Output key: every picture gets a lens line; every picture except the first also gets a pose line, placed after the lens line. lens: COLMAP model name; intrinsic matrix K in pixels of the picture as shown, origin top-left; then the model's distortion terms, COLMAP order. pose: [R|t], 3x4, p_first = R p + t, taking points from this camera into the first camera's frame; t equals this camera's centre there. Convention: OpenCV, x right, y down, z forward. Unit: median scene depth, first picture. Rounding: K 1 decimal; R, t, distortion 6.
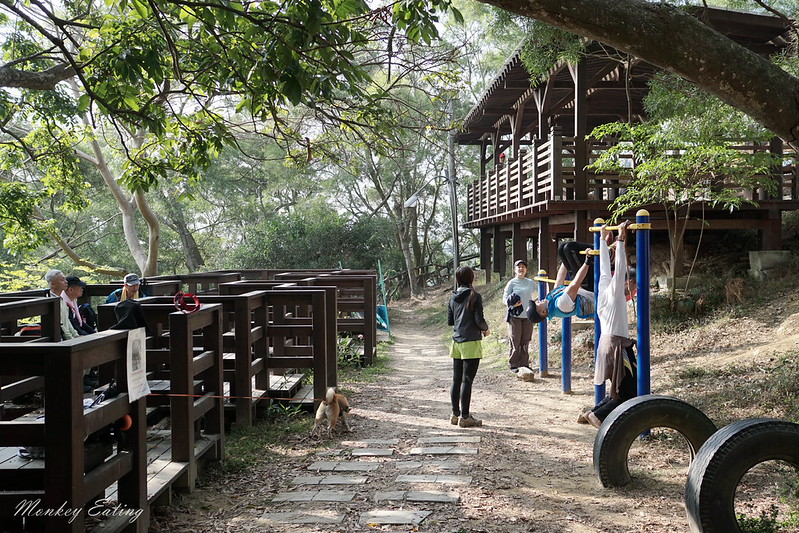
lens RADIAL K [[829.4, 0, 399.5], [0, 829.4, 266.5], [0, 0, 1]] dist [-0.003778, 0.186262]
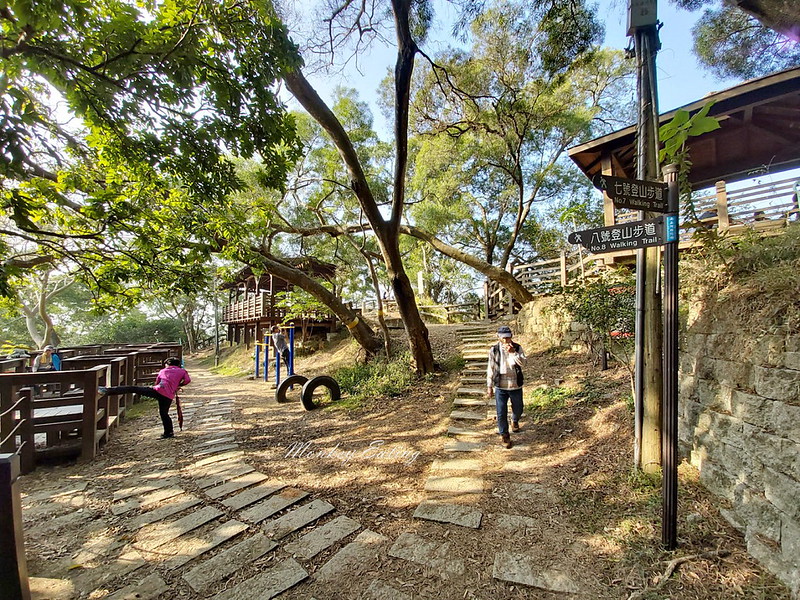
lens RADIAL K [[287.5, 0, 400.0], [0, 287.5, 300.0], [0, 0, 1]] dist [0.000294, 0.000025]
pose [[0.804238, 0.056537, 0.591611, -0.025733], [0.021520, 0.992041, -0.124059, -0.001196], [-0.593917, 0.112505, 0.796621, -0.101542]]
